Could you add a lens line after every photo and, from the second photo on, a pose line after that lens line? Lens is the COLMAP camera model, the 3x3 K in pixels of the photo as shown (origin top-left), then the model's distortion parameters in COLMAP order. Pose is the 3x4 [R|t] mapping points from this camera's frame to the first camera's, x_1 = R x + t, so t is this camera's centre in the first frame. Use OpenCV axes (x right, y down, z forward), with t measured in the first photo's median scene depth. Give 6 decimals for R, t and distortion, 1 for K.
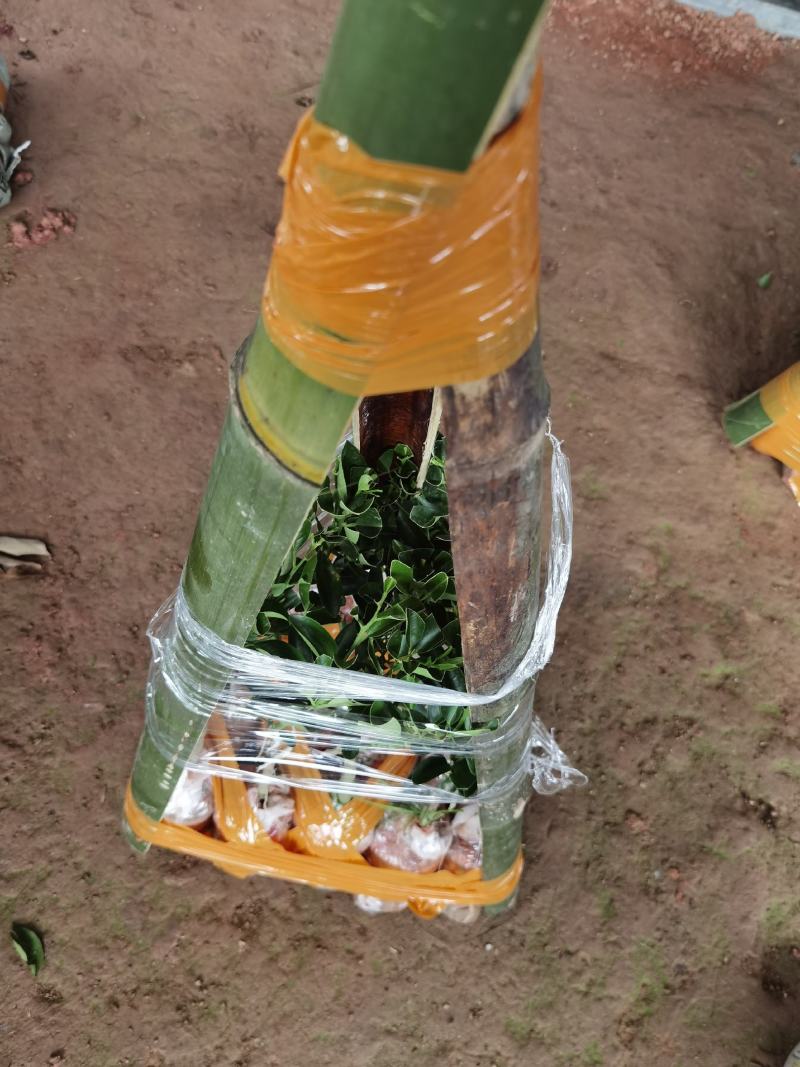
lens RADIAL K [[762.9, 0, 399.5], [0, 762.9, 532.6], [0, 0, 1]] dist [-0.010482, -0.005156]
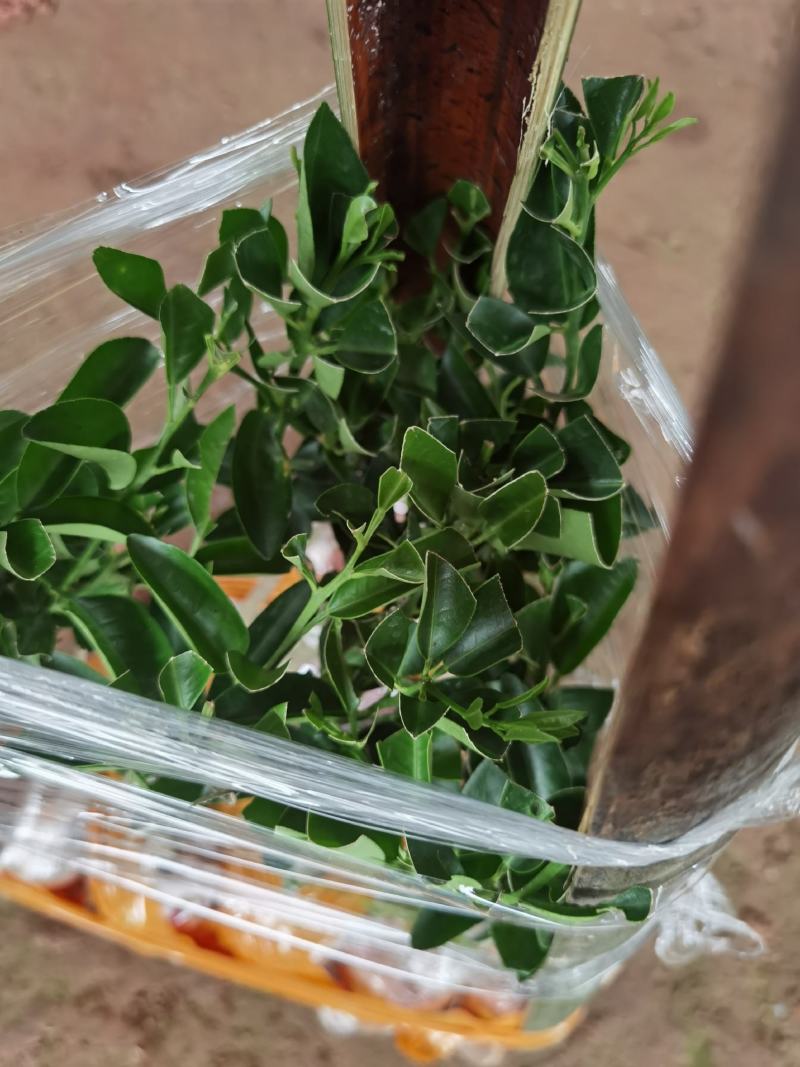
lens RADIAL K [[762.9, 0, 399.2], [0, 762.9, 534.4], [0, 0, 1]] dist [-0.010482, -0.005156]
pose [[0.991635, 0.108936, -0.069237, 0.014940], [-0.105714, 0.993207, 0.048622, 0.058007], [0.074064, -0.040896, 0.996415, 0.495952]]
